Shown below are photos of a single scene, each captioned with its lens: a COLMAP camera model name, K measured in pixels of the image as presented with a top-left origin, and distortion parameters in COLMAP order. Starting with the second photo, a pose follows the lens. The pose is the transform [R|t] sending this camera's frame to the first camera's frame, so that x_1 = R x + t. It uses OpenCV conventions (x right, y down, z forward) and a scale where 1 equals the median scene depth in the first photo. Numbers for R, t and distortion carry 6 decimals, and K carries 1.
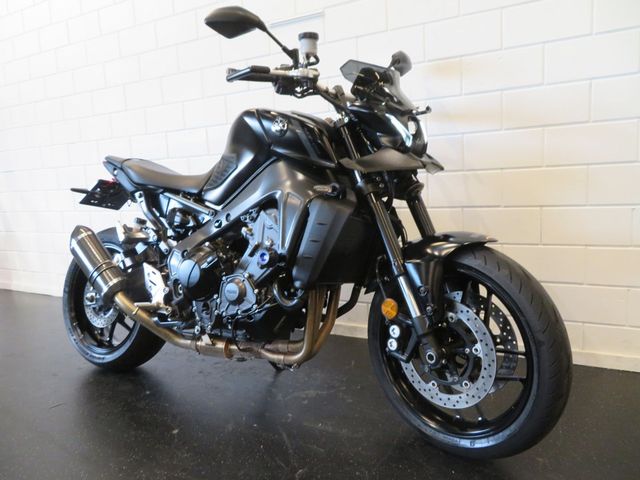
lens RADIAL K [[457.0, 0, 320.0], [0, 457.0, 240.0], [0, 0, 1]] dist [-0.011139, 0.000456]
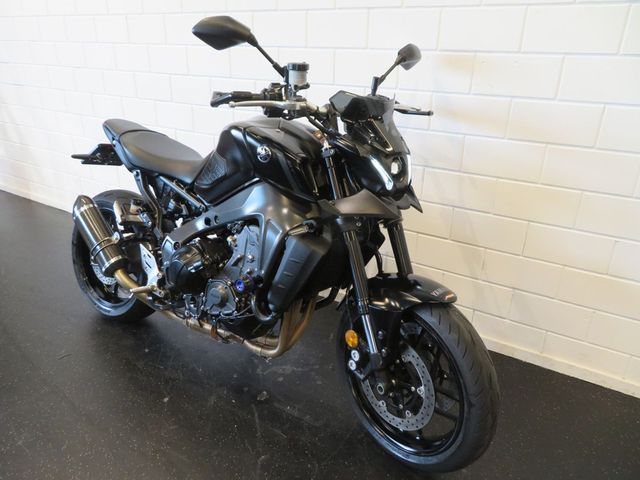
lens RADIAL K [[457.0, 0, 320.0], [0, 457.0, 240.0], [0, 0, 1]] dist [-0.011139, 0.000456]
pose [[0.994977, 0.094388, -0.033343, 0.083414], [-0.082686, 0.962669, 0.257742, -0.331133], [0.056426, -0.253690, 0.965638, -0.009022]]
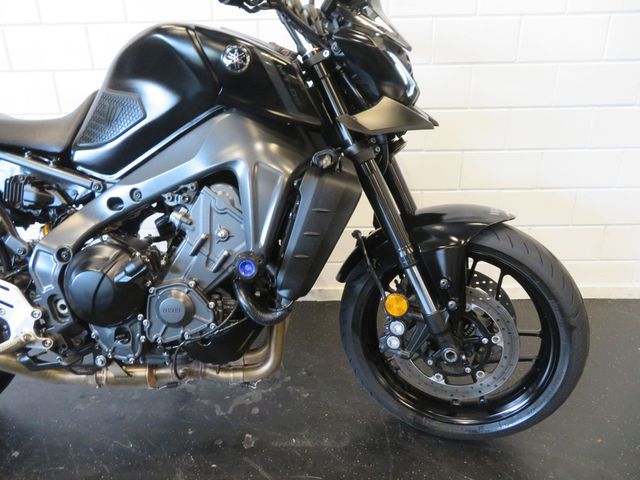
lens RADIAL K [[457.0, 0, 320.0], [0, 457.0, 240.0], [0, 0, 1]] dist [-0.011139, 0.000456]
pose [[0.894510, -0.119655, 0.430738, -0.287127], [0.030764, 0.977706, 0.207711, -0.127863], [-0.445989, -0.172549, 0.878249, 0.335488]]
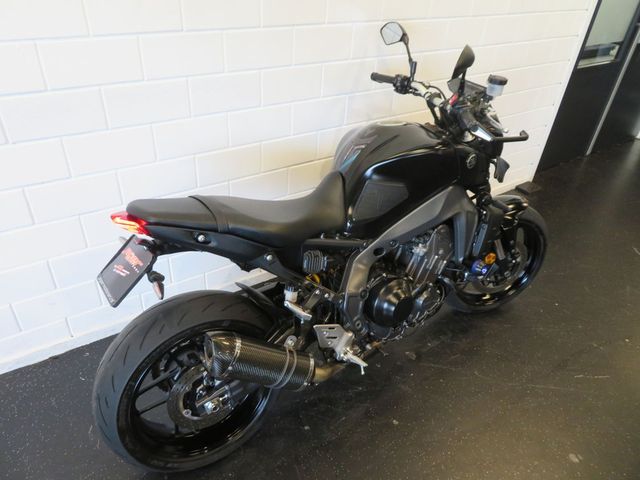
lens RADIAL K [[457.0, 0, 320.0], [0, 457.0, 240.0], [0, 0, 1]] dist [-0.011139, 0.000456]
pose [[0.462076, -0.432615, 0.774164, -1.204349], [0.034171, 0.880983, 0.471912, -0.614806], [-0.886182, -0.191605, 0.421864, 0.807996]]
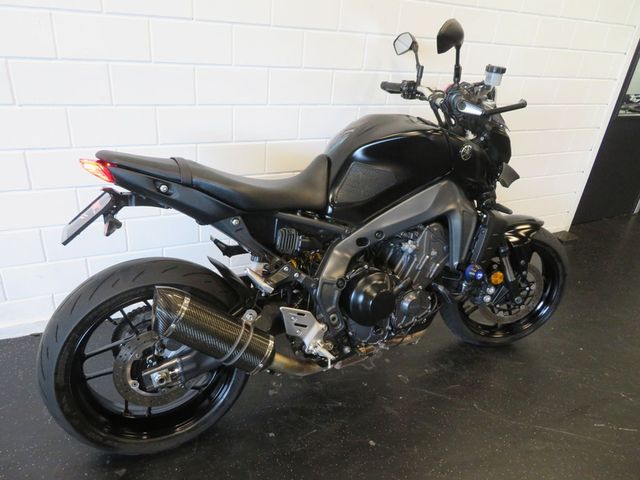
lens RADIAL K [[457.0, 0, 320.0], [0, 457.0, 240.0], [0, 0, 1]] dist [-0.011139, 0.000456]
pose [[0.575711, -0.270742, 0.771528, -1.148117], [-0.004043, 0.942634, 0.333802, -0.405208], [-0.817643, -0.195292, 0.541590, 0.653716]]
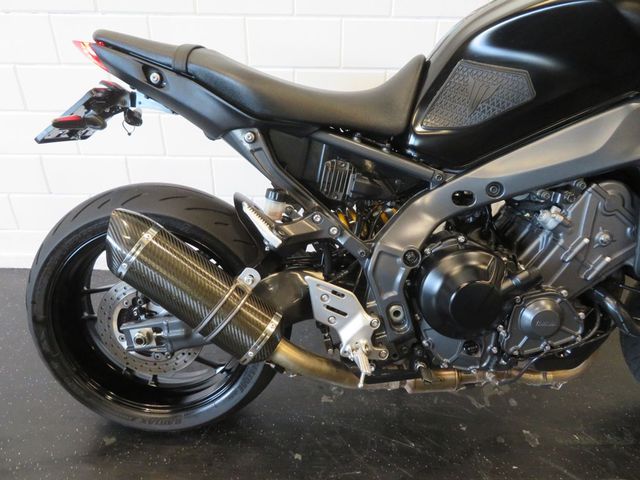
lens RADIAL K [[457.0, 0, 320.0], [0, 457.0, 240.0], [0, 0, 1]] dist [-0.011139, 0.000456]
pose [[0.879213, -0.168021, 0.445818, -0.737714], [0.007439, 0.940476, 0.339779, -0.207288], [-0.476371, -0.295422, 0.828128, 0.696737]]
